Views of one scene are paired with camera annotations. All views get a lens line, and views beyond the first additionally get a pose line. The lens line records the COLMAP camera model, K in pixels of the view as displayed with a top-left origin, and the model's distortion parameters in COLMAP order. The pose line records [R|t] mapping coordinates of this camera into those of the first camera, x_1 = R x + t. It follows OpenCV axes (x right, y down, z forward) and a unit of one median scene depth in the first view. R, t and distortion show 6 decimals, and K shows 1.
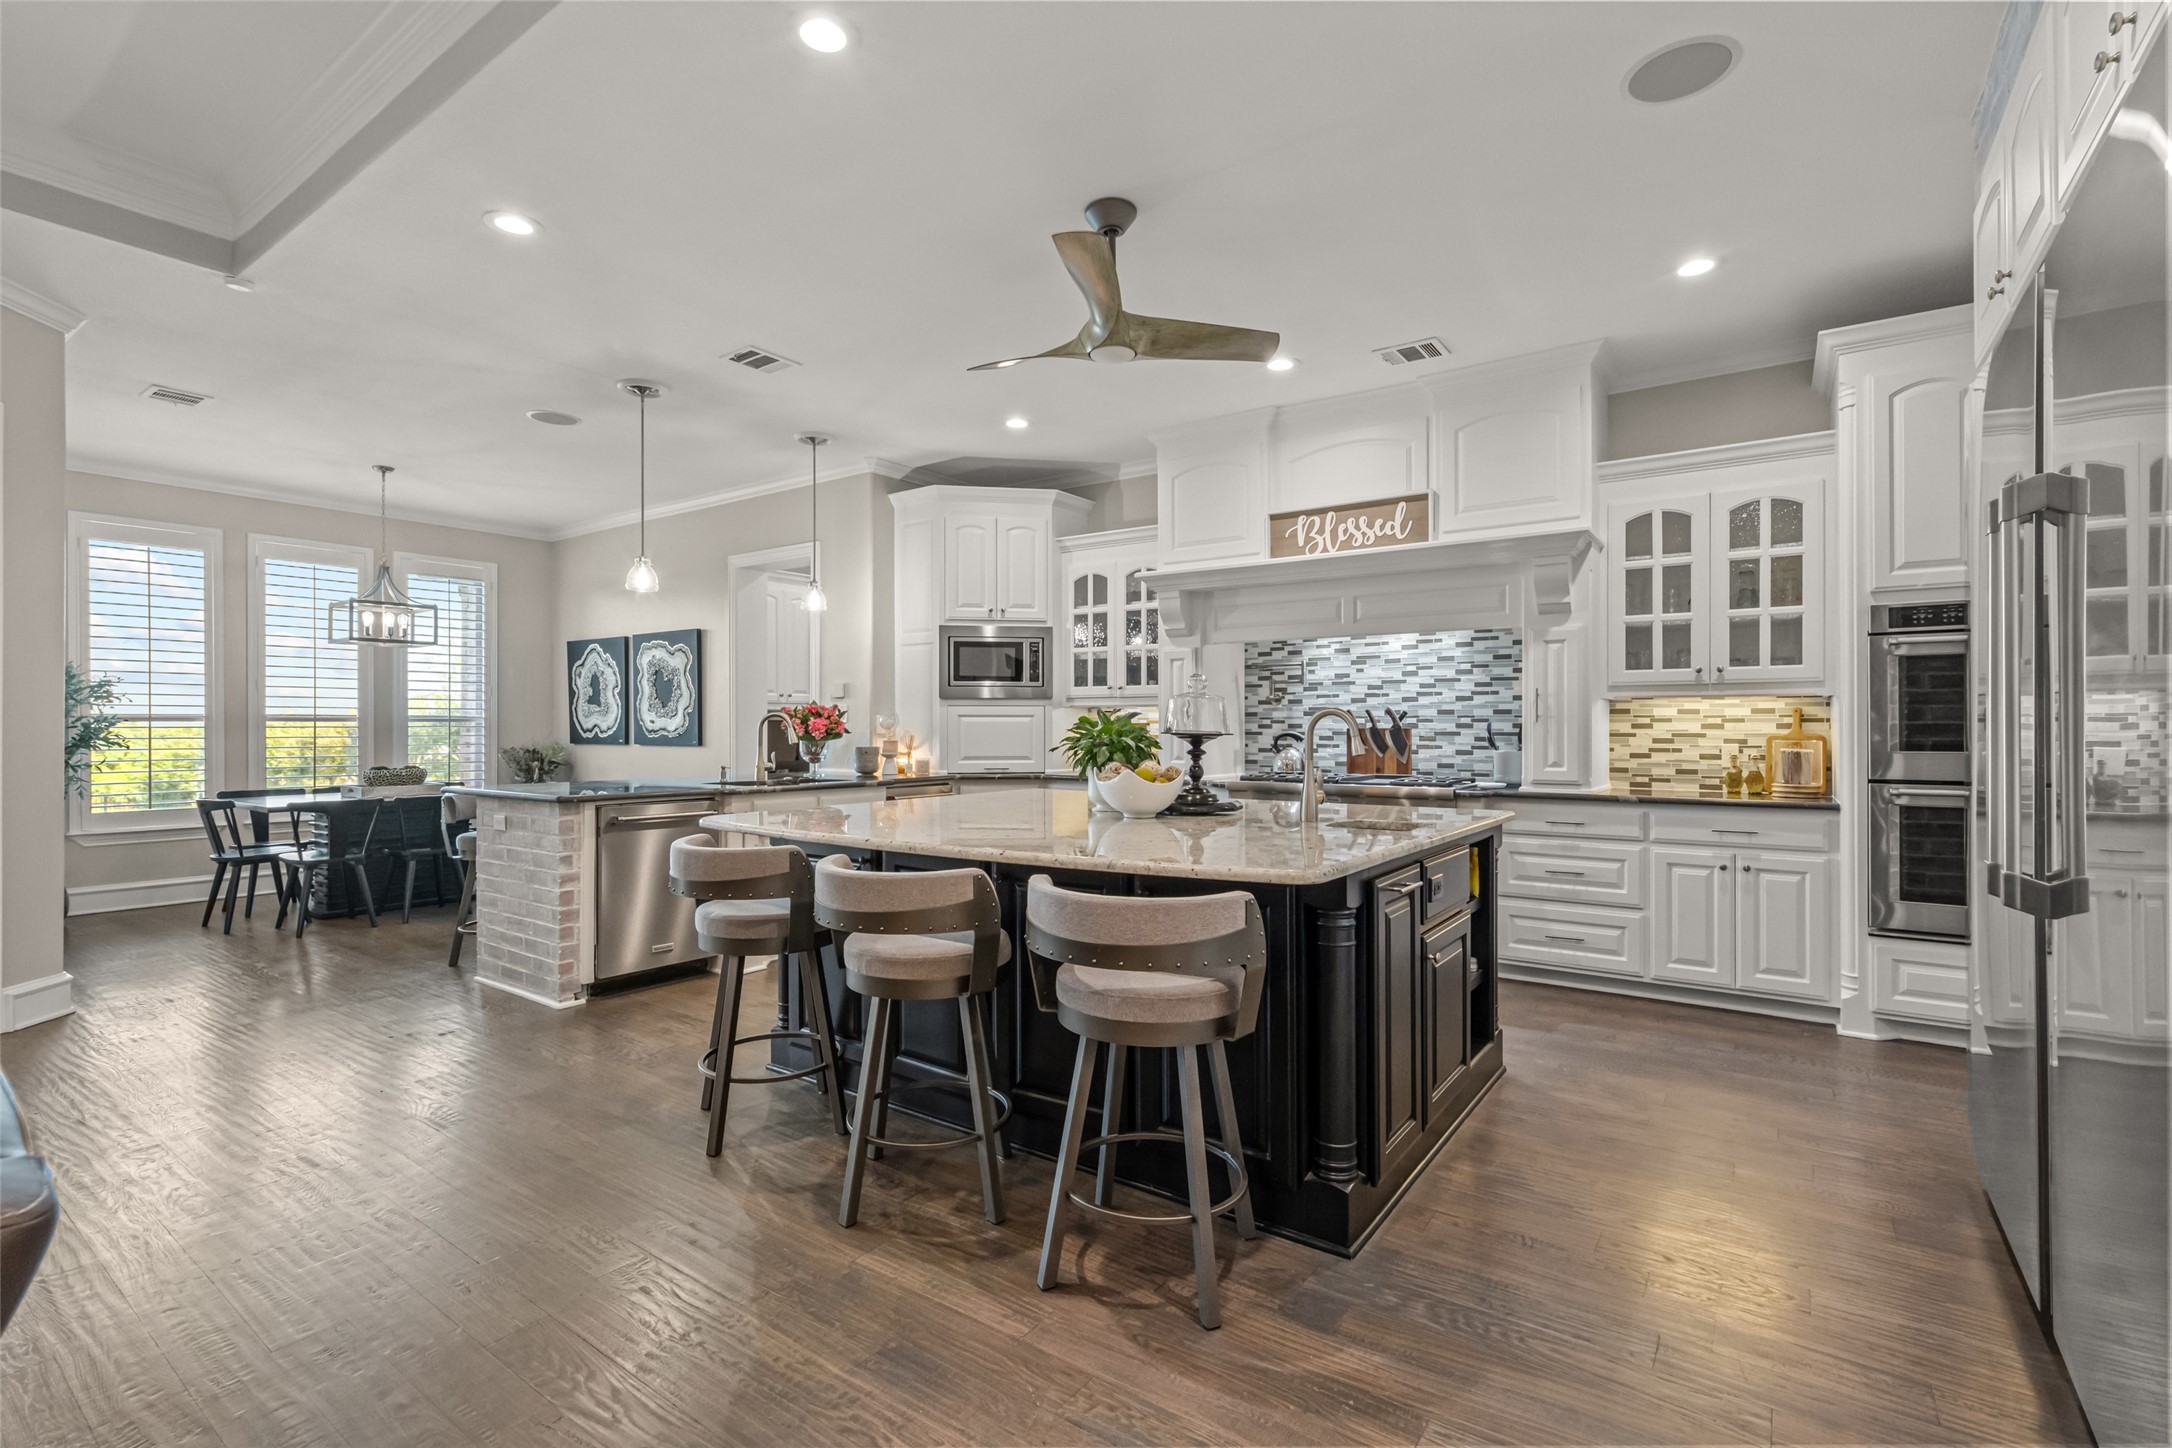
lens RADIAL K [[983.6, 0, 1078.6], [0, 983.6, 720.7], [0, 0, 1]] dist [-0.007322, 0.004046]
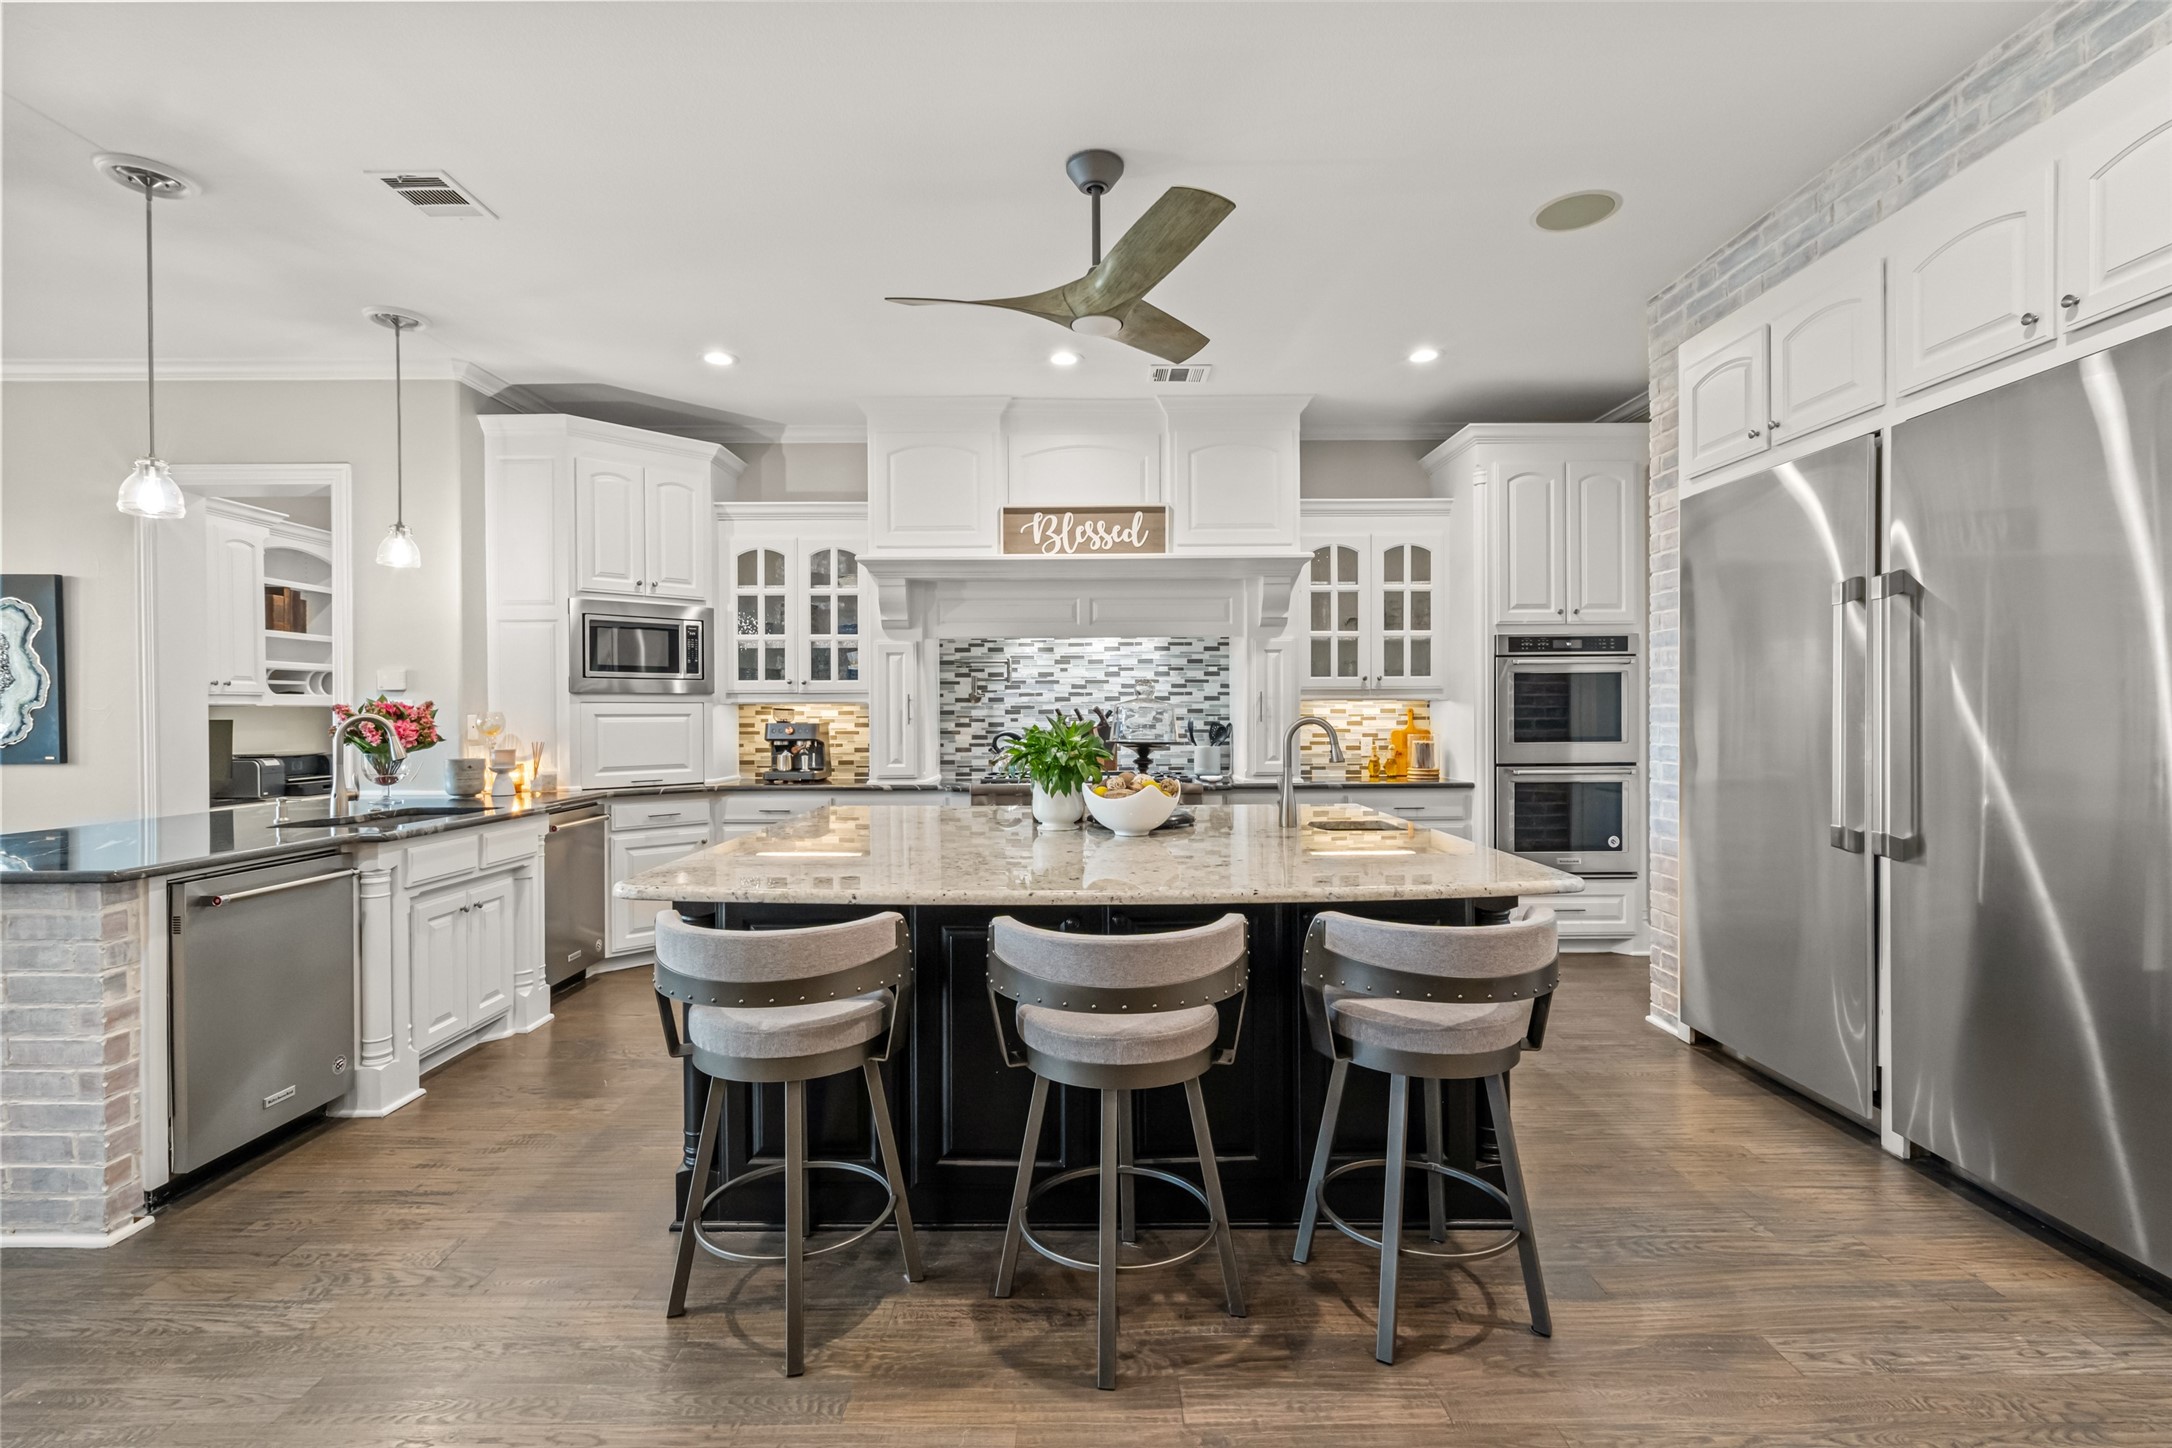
lens RADIAL K [[983.6, 0, 1079.4], [0, 983.6, 720.8], [0, 0, 1]] dist [-0.007322, 0.004046]
pose [[0.813062, -0.009362, 0.582102, -0.310157], [0.001137, 0.999894, 0.014493, -0.013563], [-0.582176, -0.011122, 0.812987, 0.166698]]
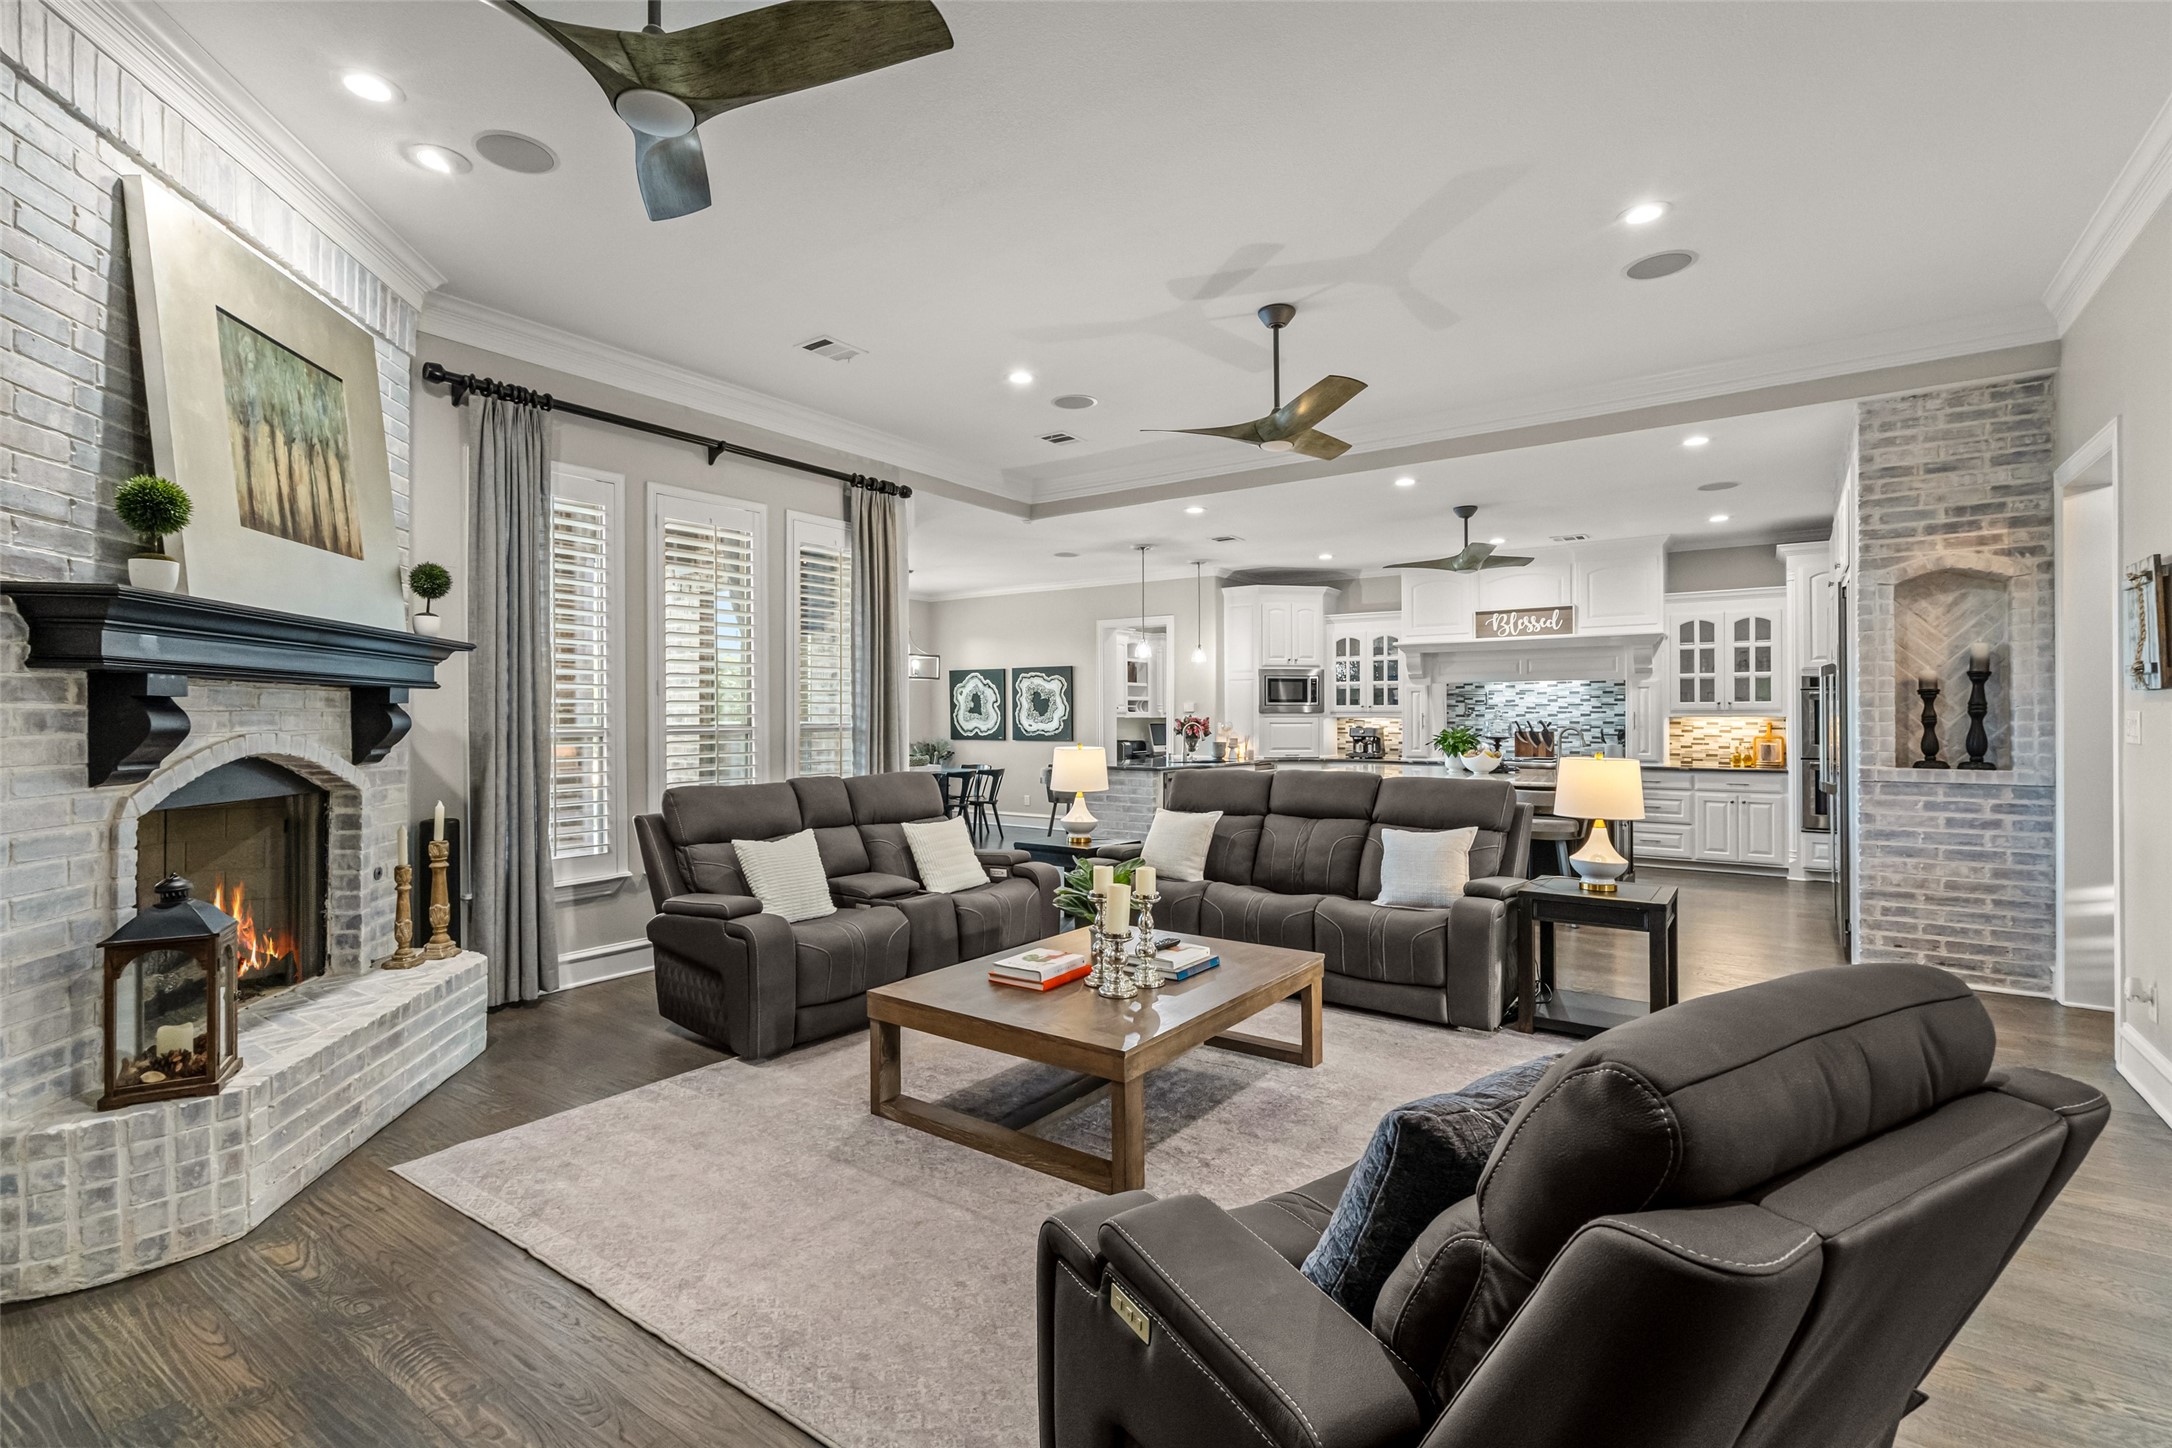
lens RADIAL K [[983.6, 0, 1073.6], [0, 983.6, 707.3], [0, 0, 1]] dist [-0.007322, 0.004046]
pose [[0.999991, -0.001197, 0.004191, -0.542701], [0.001216, 0.999989, -0.004523, -0.029267], [-0.004186, 0.004528, 0.999981, -0.779175]]
